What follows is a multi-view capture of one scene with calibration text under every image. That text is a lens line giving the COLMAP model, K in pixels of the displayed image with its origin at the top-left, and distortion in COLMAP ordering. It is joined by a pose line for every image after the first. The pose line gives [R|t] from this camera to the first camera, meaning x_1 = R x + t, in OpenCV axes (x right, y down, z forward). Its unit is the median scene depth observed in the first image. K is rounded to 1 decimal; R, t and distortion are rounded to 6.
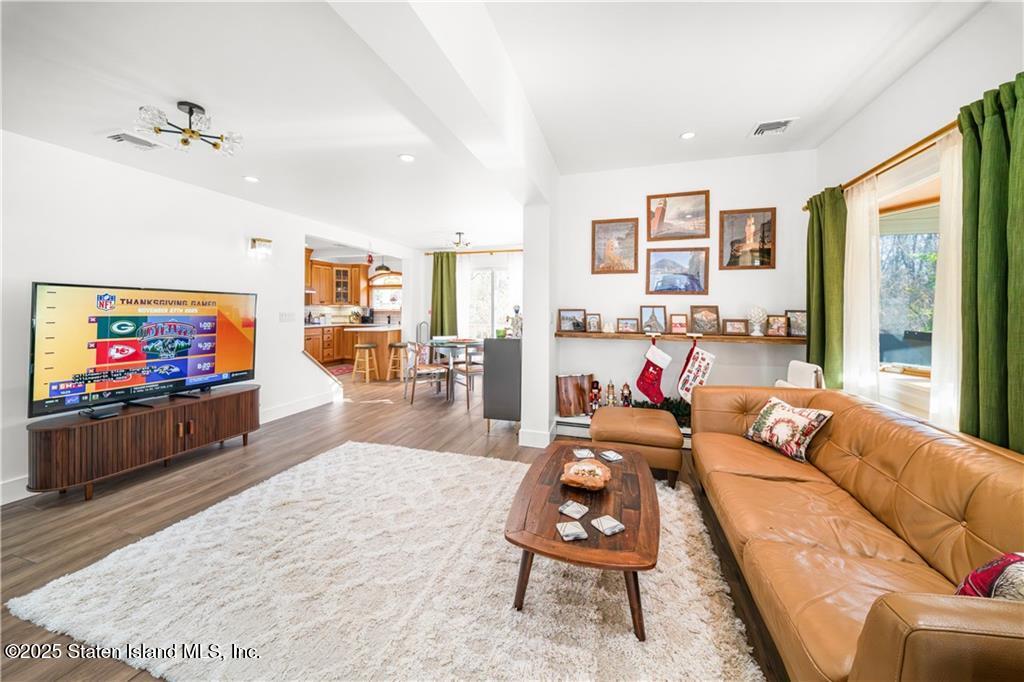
lens RADIAL K [[361.6, 0, 508.2], [0, 361.6, 316.9], [0, 0, 1]] dist [0.005243, -0.002952]
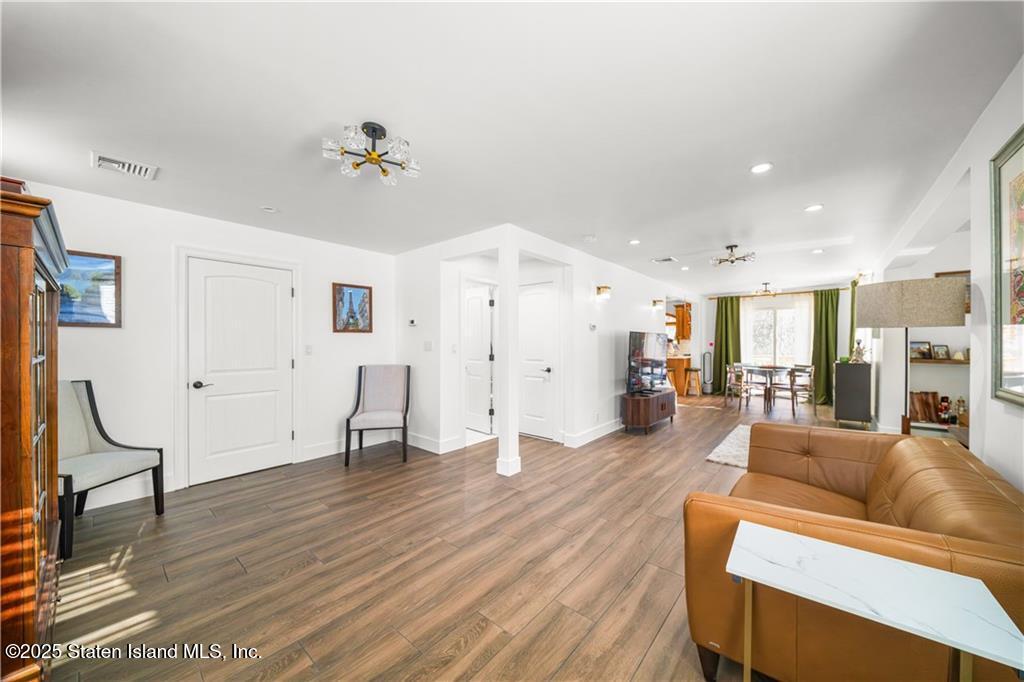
lens RADIAL K [[361.6, 0, 525.8], [0, 361.6, 342.4], [0, 0, 1]] dist [0.005243, -0.002952]
pose [[0.929911, -0.005966, -0.367736, -0.709272], [-0.000593, 0.999843, -0.017719, 0.004609], [0.367784, 0.016695, 0.929762, -0.813047]]
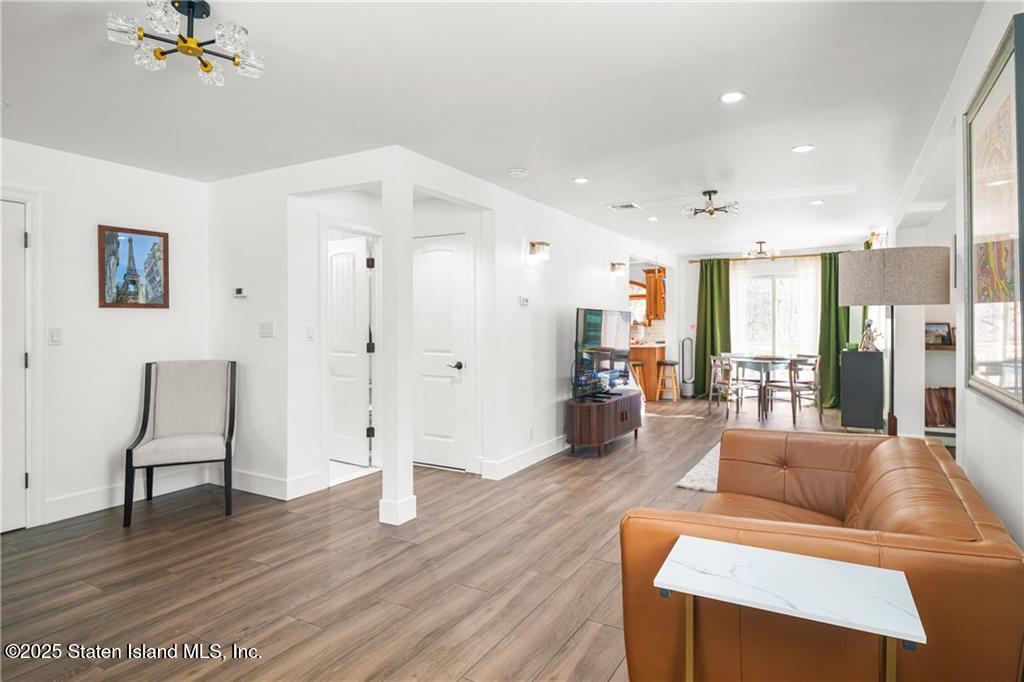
lens RADIAL K [[566.6, 0, 519.1], [0, 566.6, 324.3], [0, 0, 1]] dist [0.015221, -0.006282]
pose [[0.977597, -0.006635, -0.210381, -0.677518], [0.003094, 0.999848, -0.017157, 0.006336], [0.210463, 0.016122, 0.977469, -0.887100]]
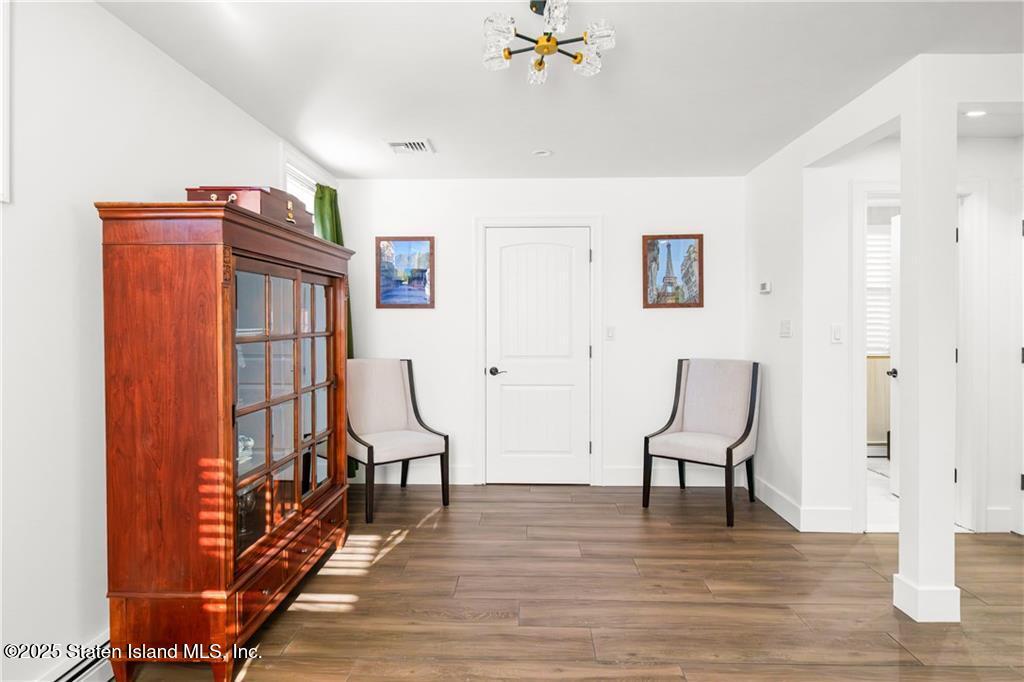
lens RADIAL K [[566.6, 0, 487.3], [0, 566.6, 328.3], [0, 0, 1]] dist [0.015221, -0.006282]
pose [[0.281850, 0.002269, -0.959456, -0.575275], [-0.012770, 0.999917, -0.001386, 0.001750], [0.959374, 0.012643, 0.281855, -0.575758]]
